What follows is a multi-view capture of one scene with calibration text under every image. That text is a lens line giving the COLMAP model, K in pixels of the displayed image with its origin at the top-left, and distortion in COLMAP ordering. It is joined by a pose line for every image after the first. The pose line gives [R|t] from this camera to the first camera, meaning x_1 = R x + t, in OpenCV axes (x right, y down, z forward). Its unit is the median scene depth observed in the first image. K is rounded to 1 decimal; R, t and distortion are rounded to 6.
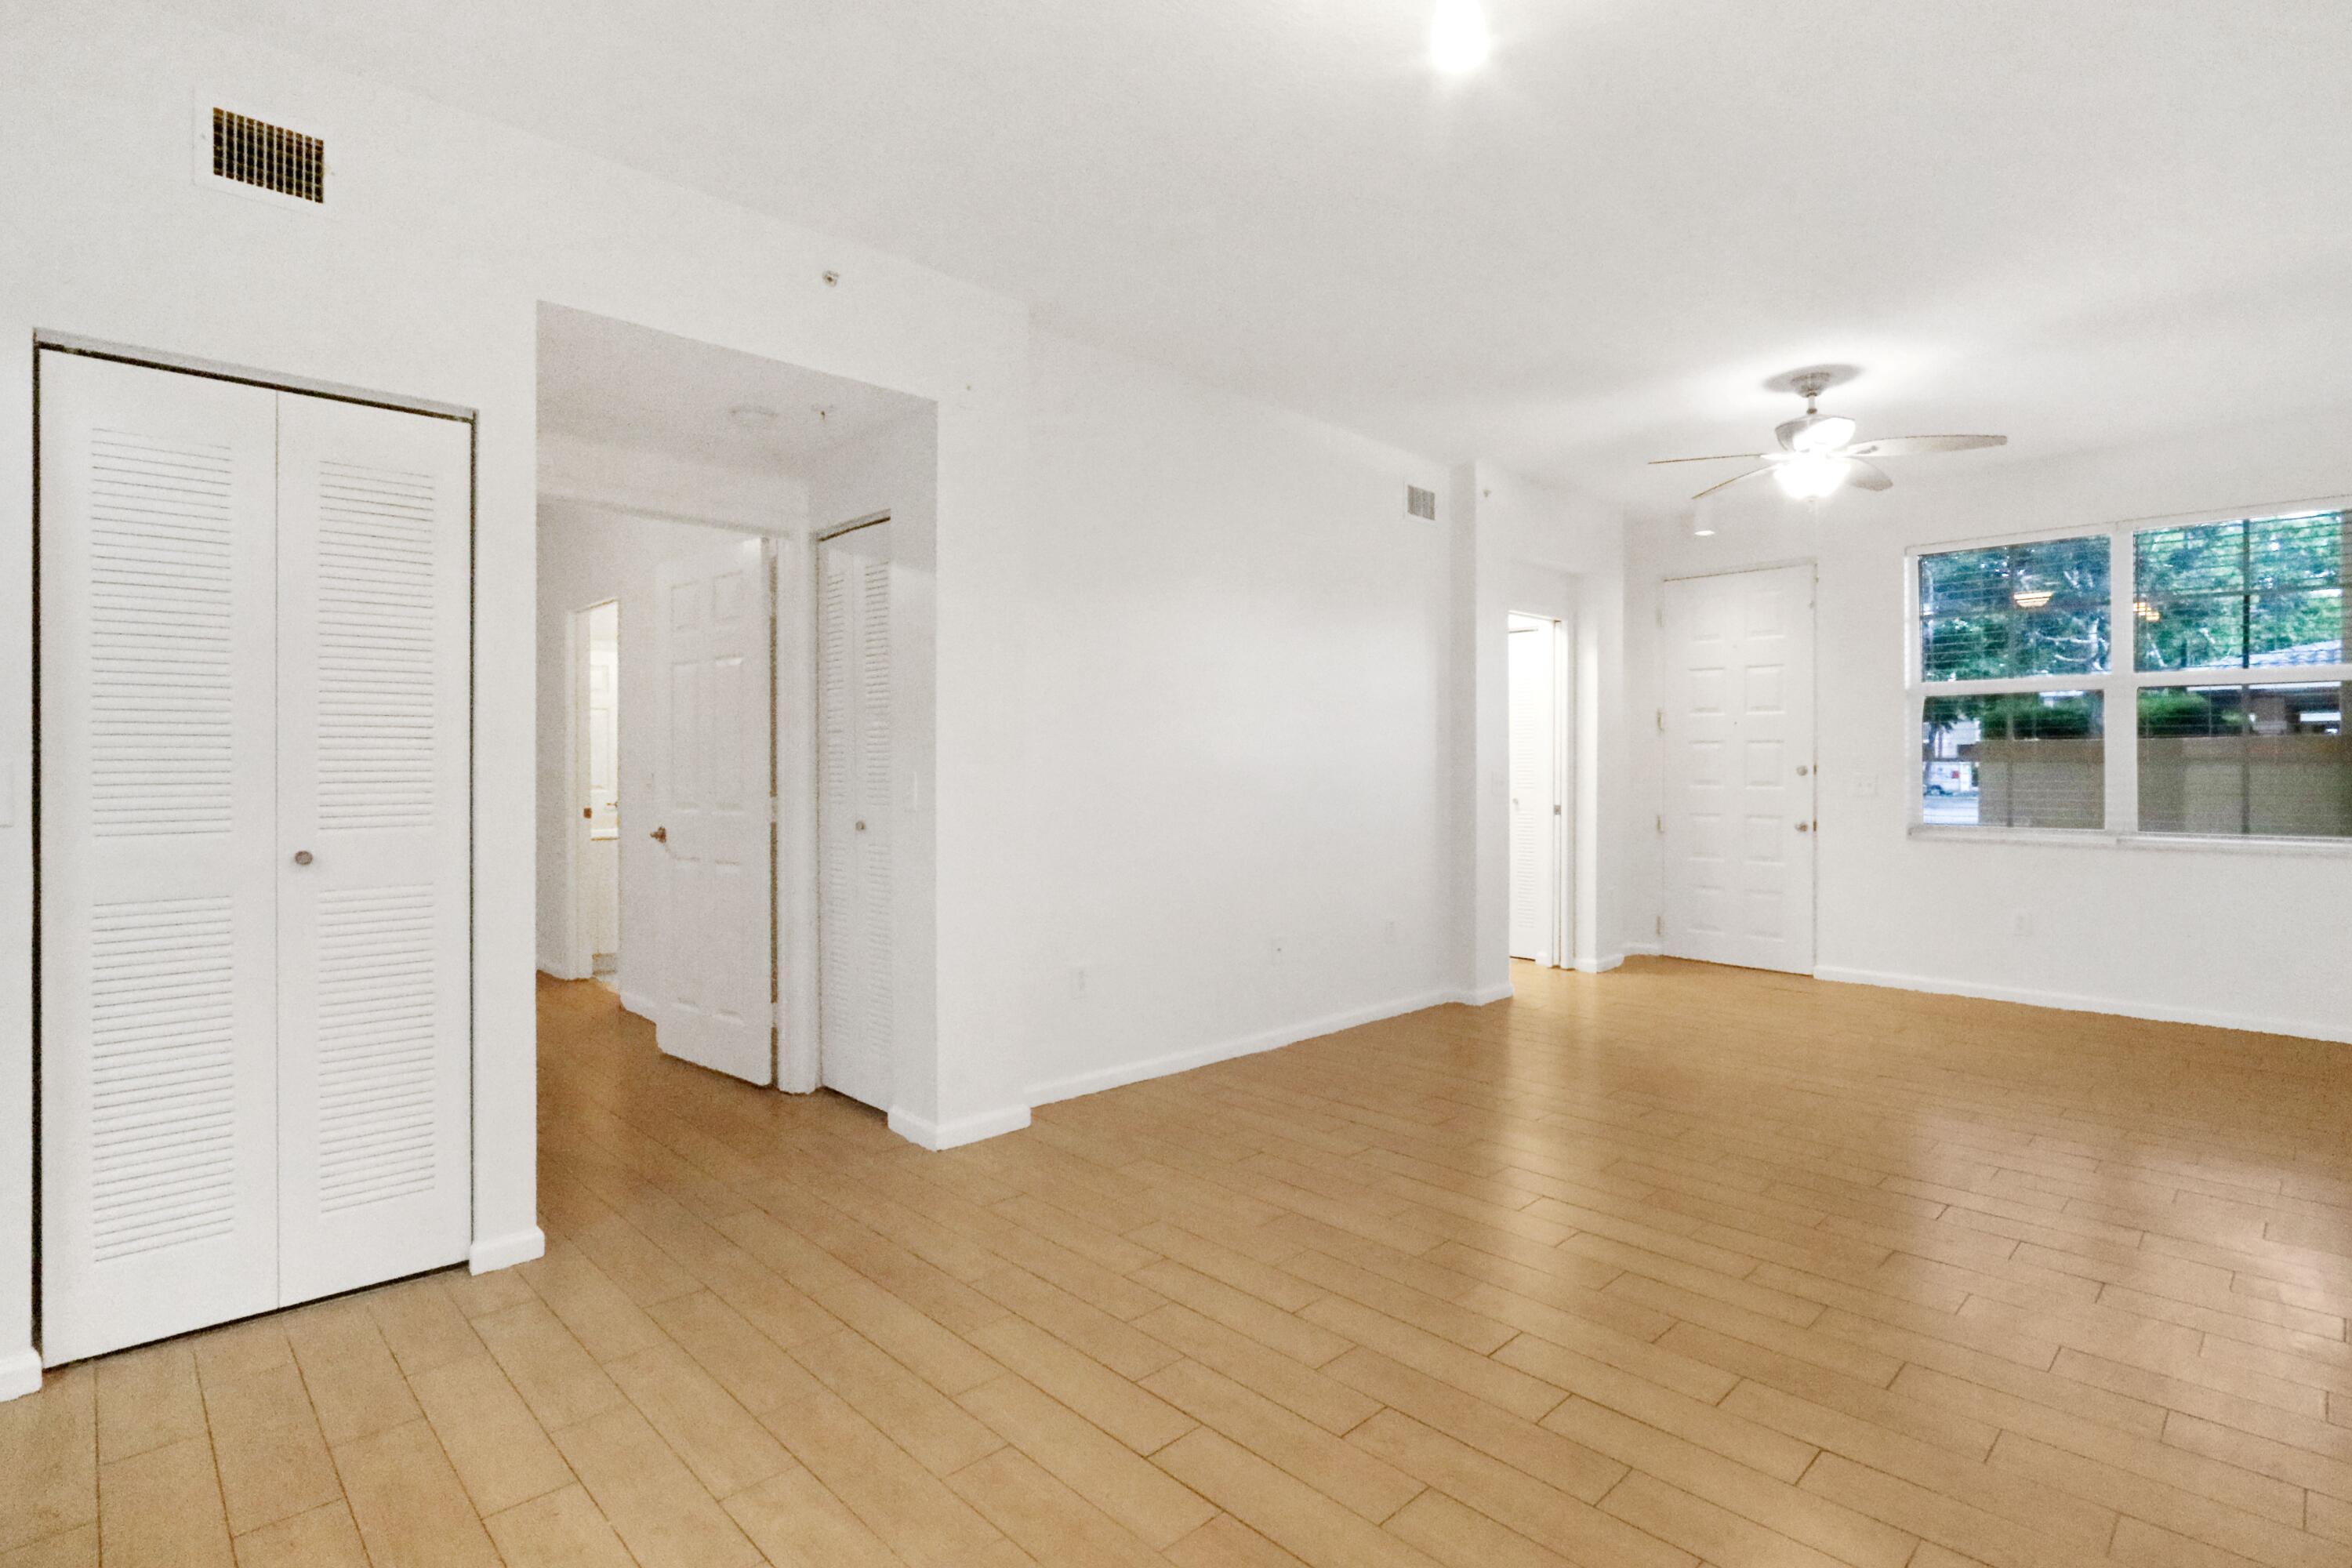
lens RADIAL K [[1136.9, 0, 1176.0], [0, 1136.9, 784.0], [0, 0, 1]] dist [-0.007406, 0.000329]
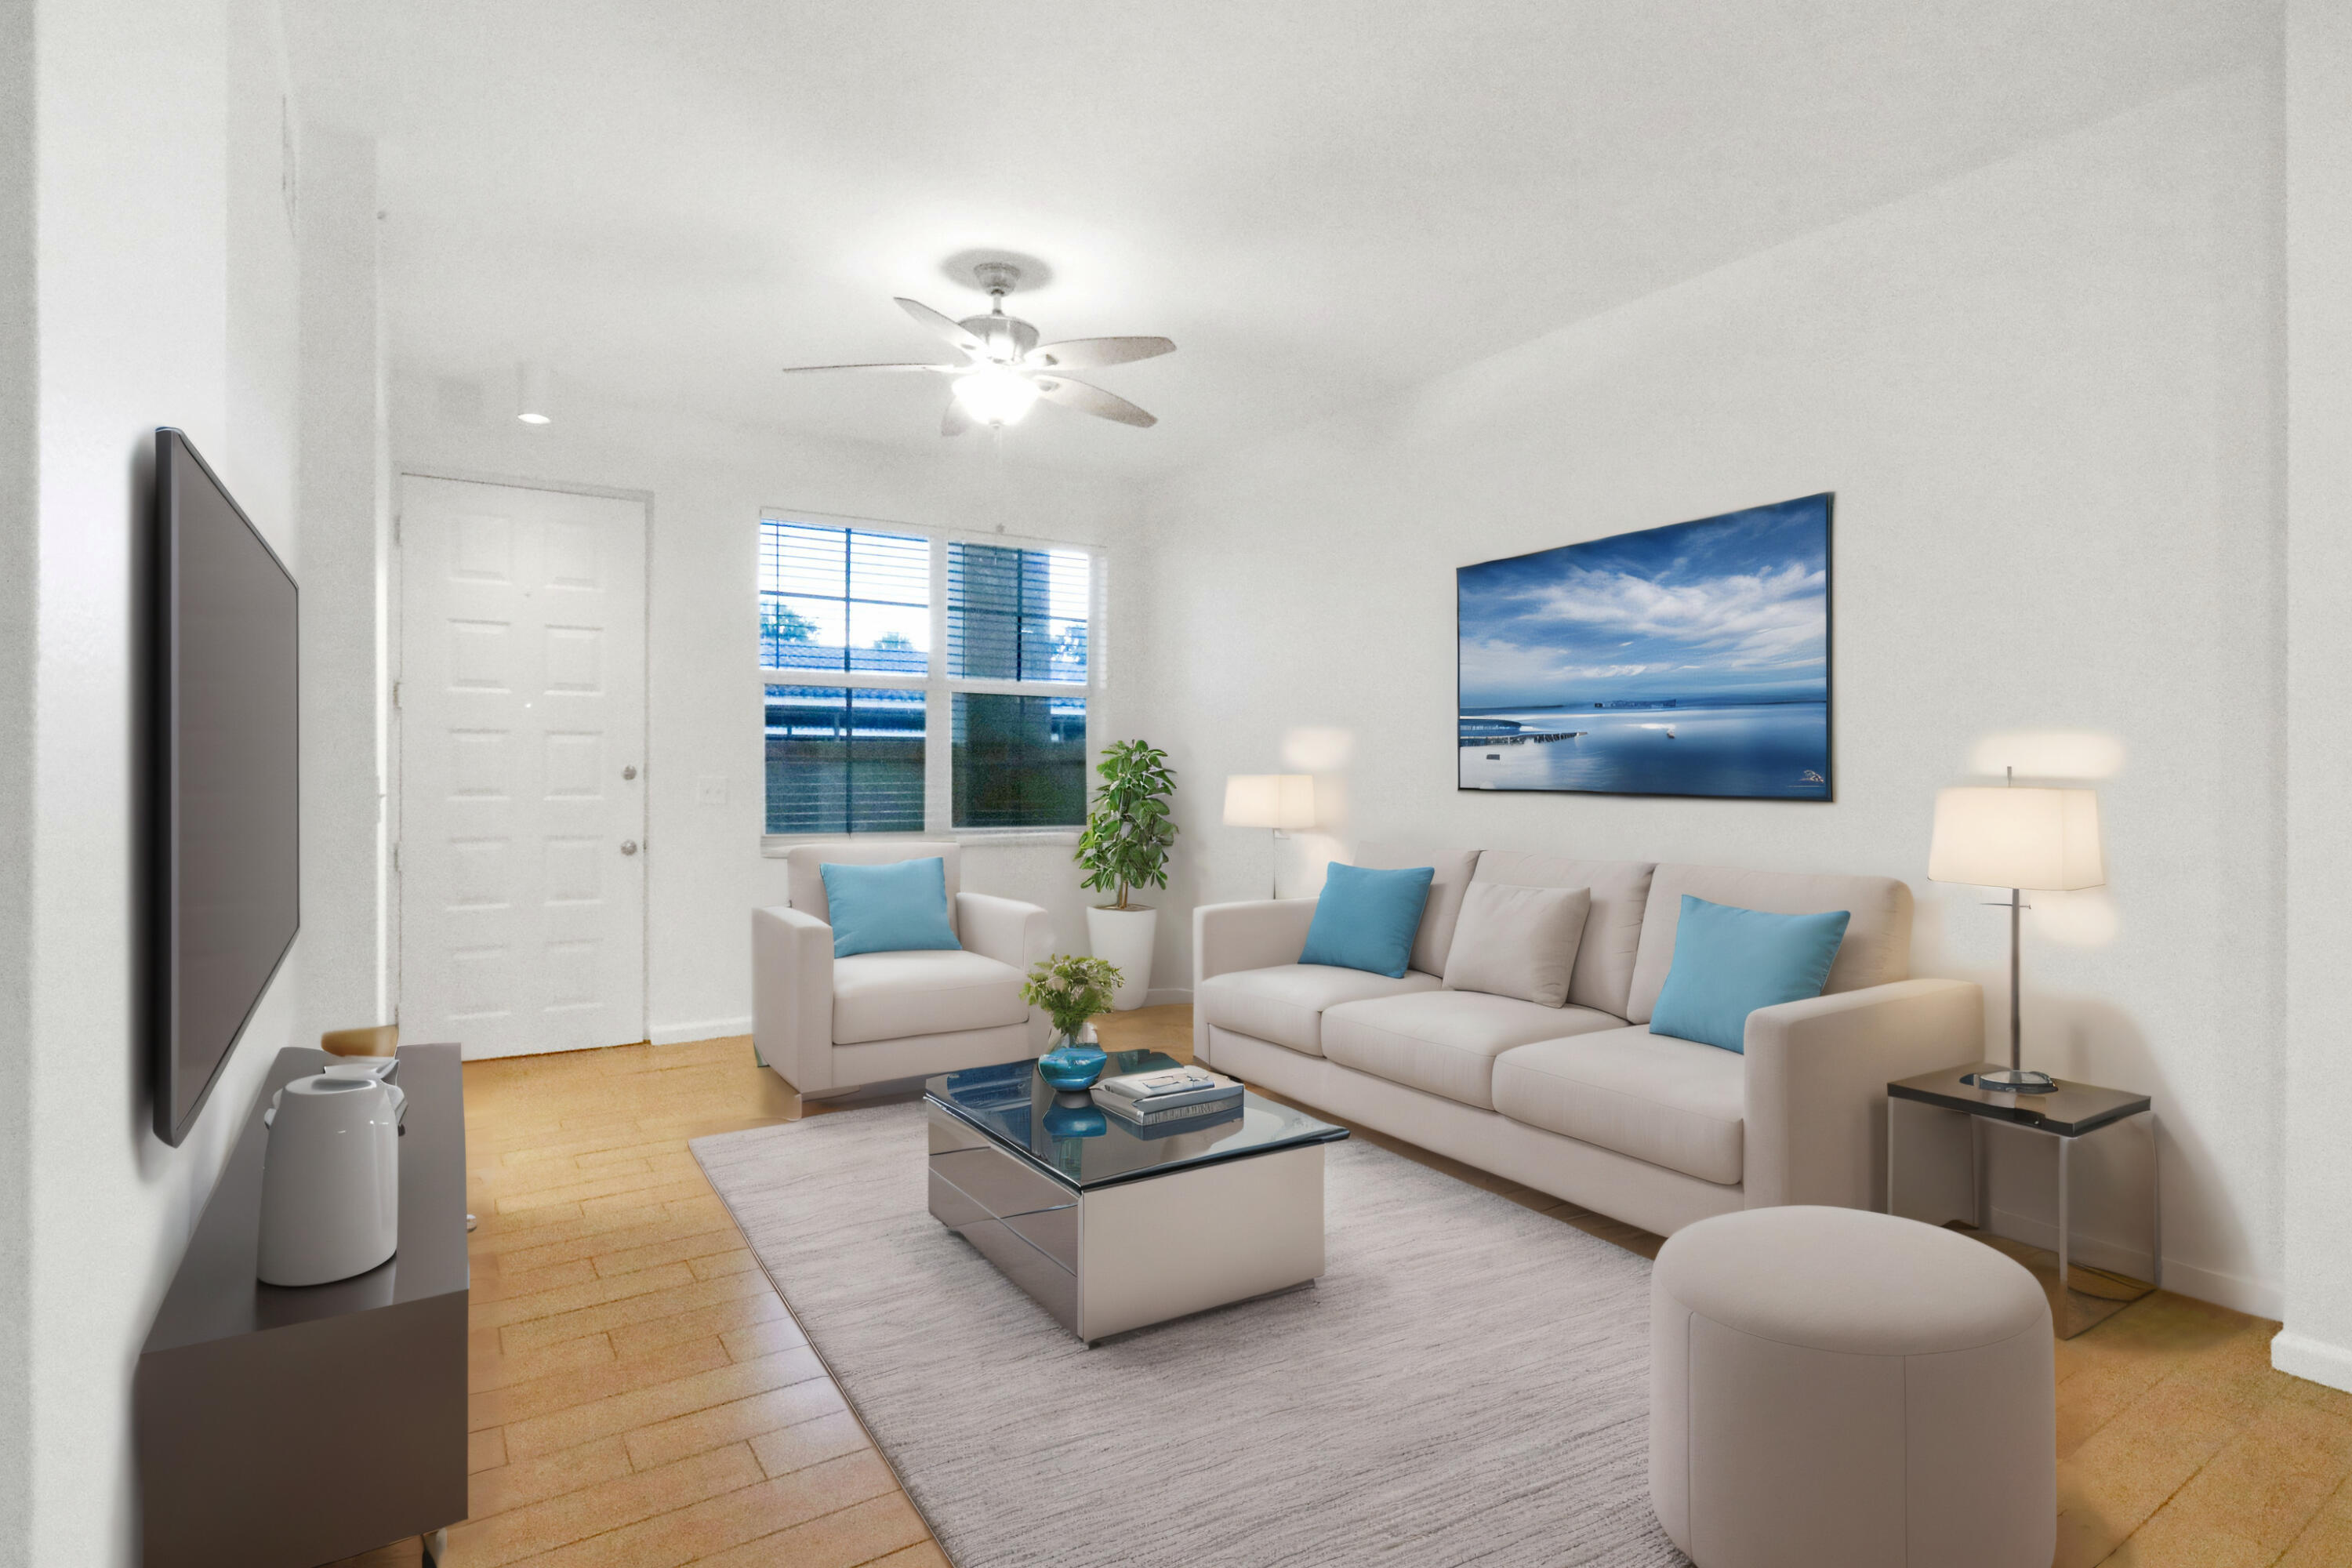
lens RADIAL K [[1170.0, 0, 1252.7], [0, 1170.0, 781.4], [0, 0, 1]] dist [-0.000438, -0.000099]
pose [[0.160078, -0.005520, 0.987089, -0.168316], [0.015283, 0.999878, 0.003113, -0.002832], [-0.986986, 0.014588, 0.160143, 0.554839]]
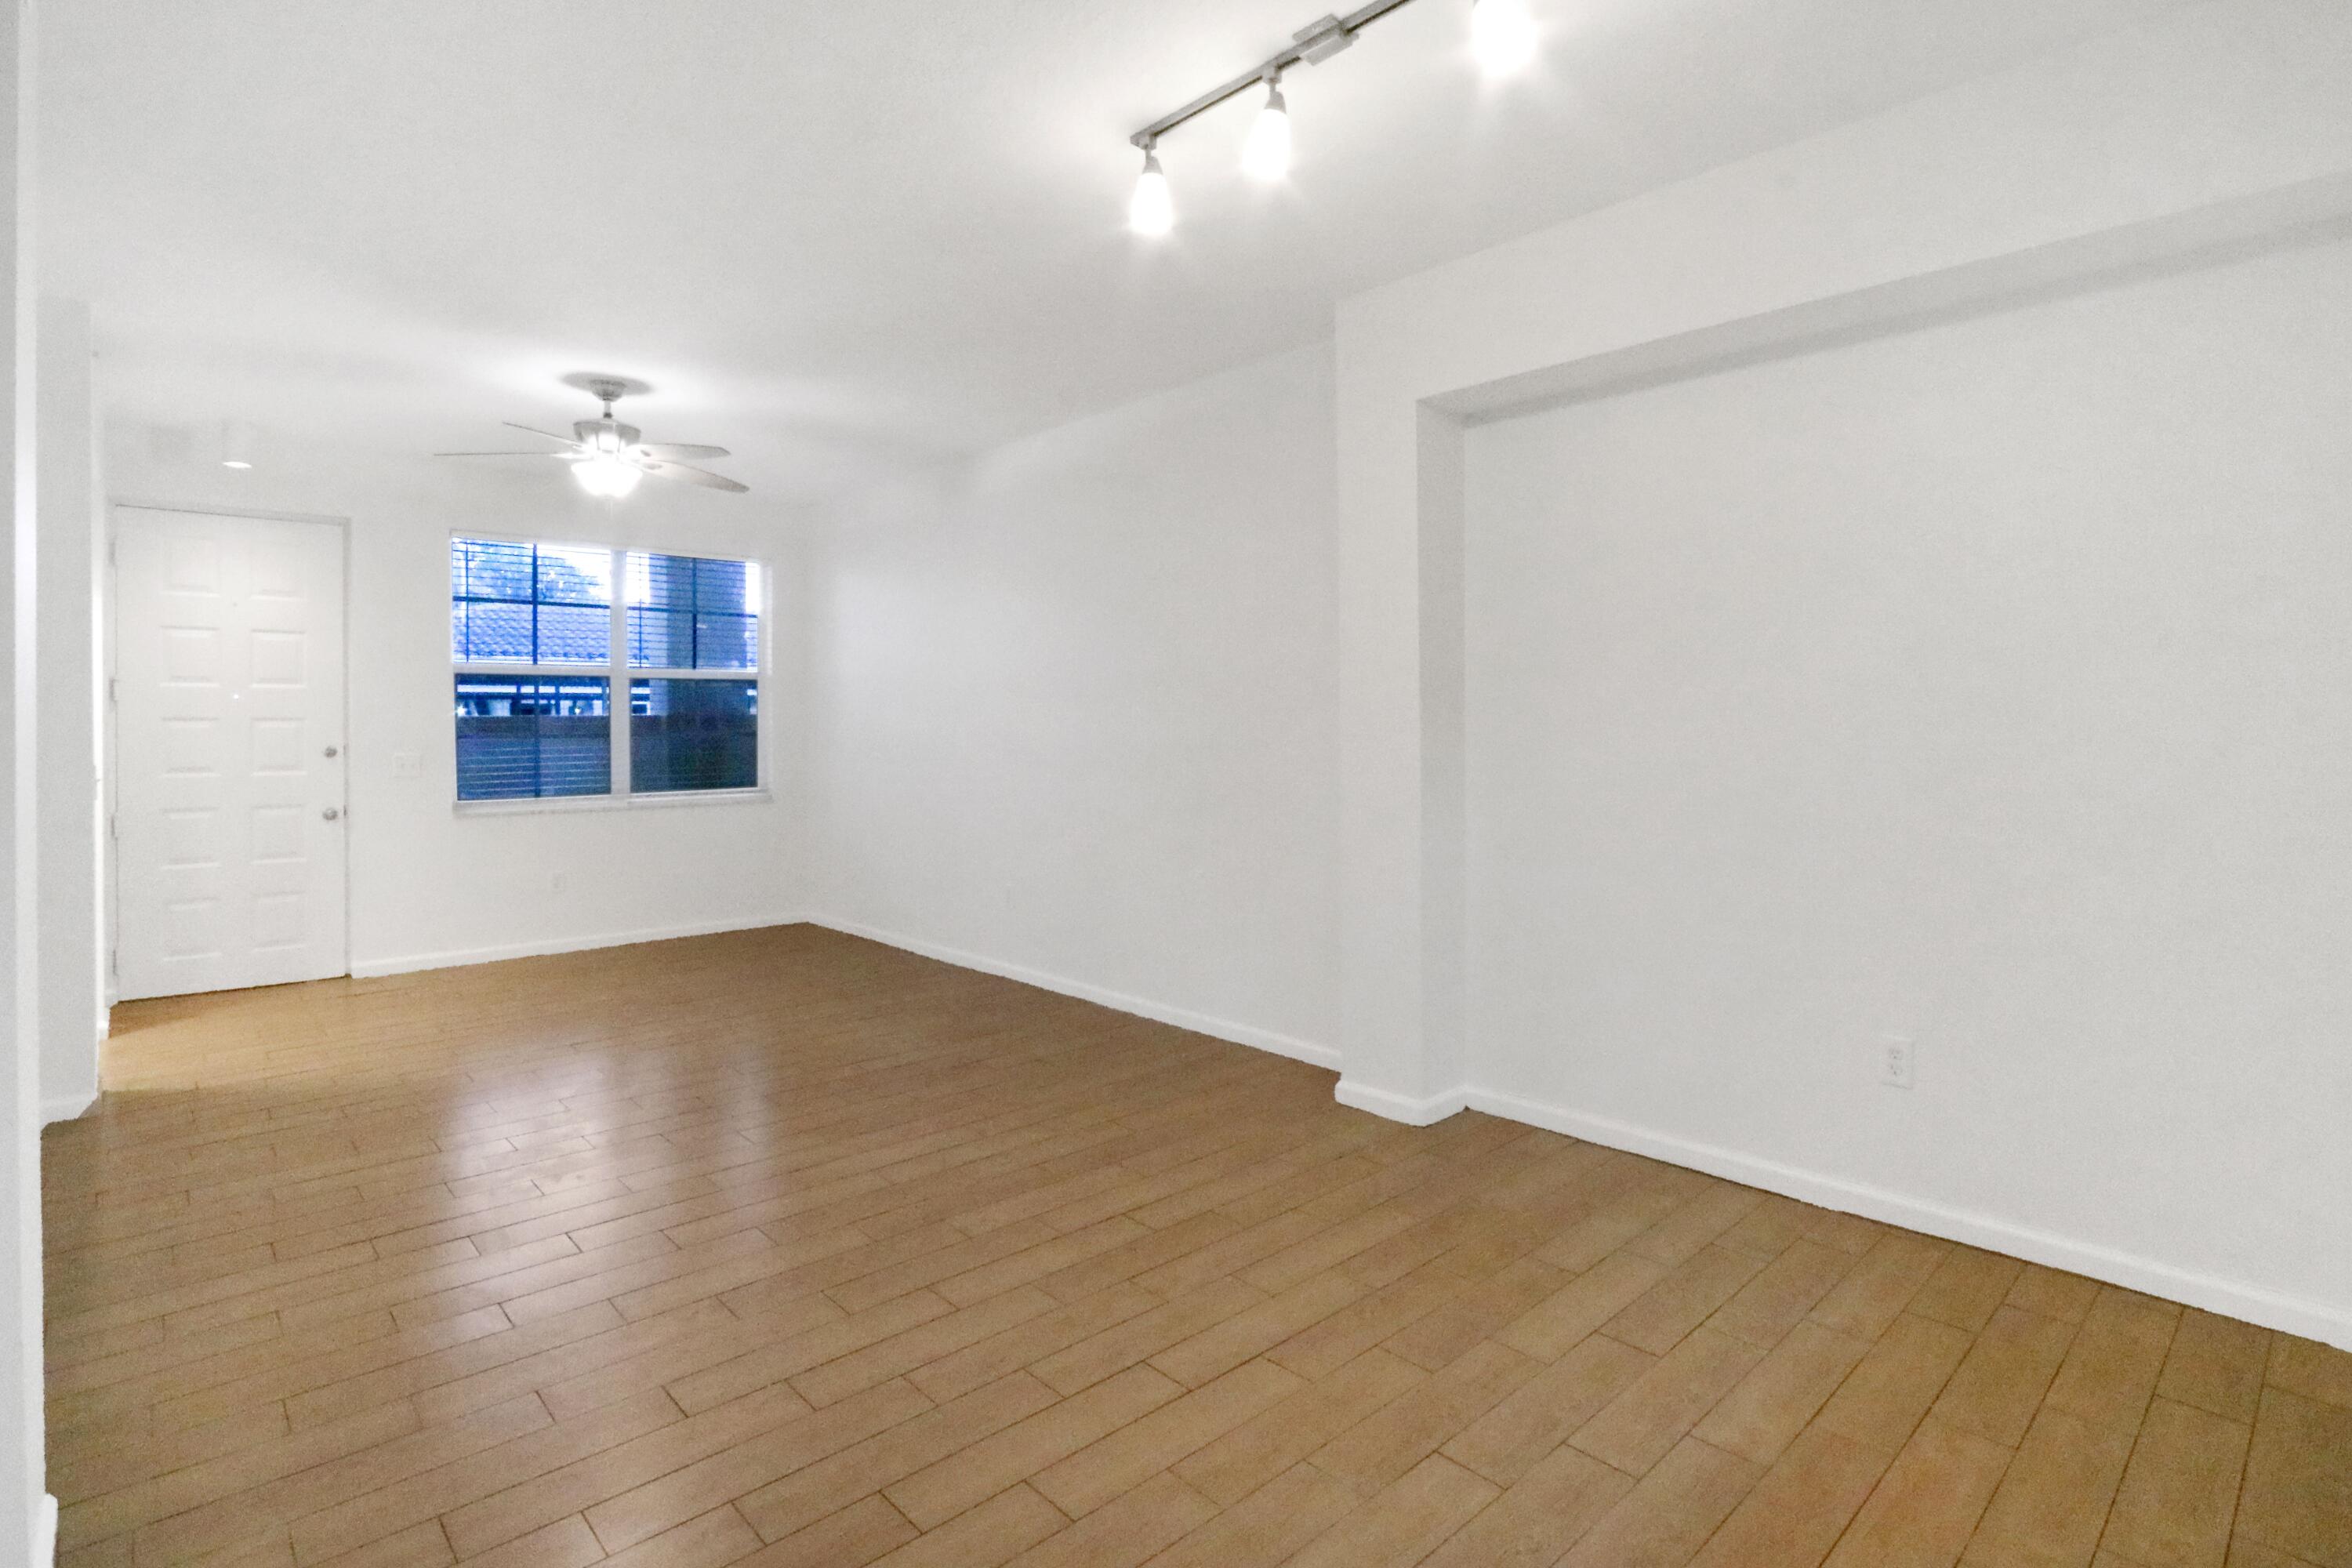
lens RADIAL K [[1140.7, 0, 1223.3], [0, 1140.7, 724.4], [0, 0, 1]] dist [-0.002338, 0.000587]
pose [[0.021799, -0.001032, 0.999762, -0.393617], [0.025053, 0.999686, 0.000485, -0.019133], [-0.999448, 0.025037, 0.021818, 0.321416]]
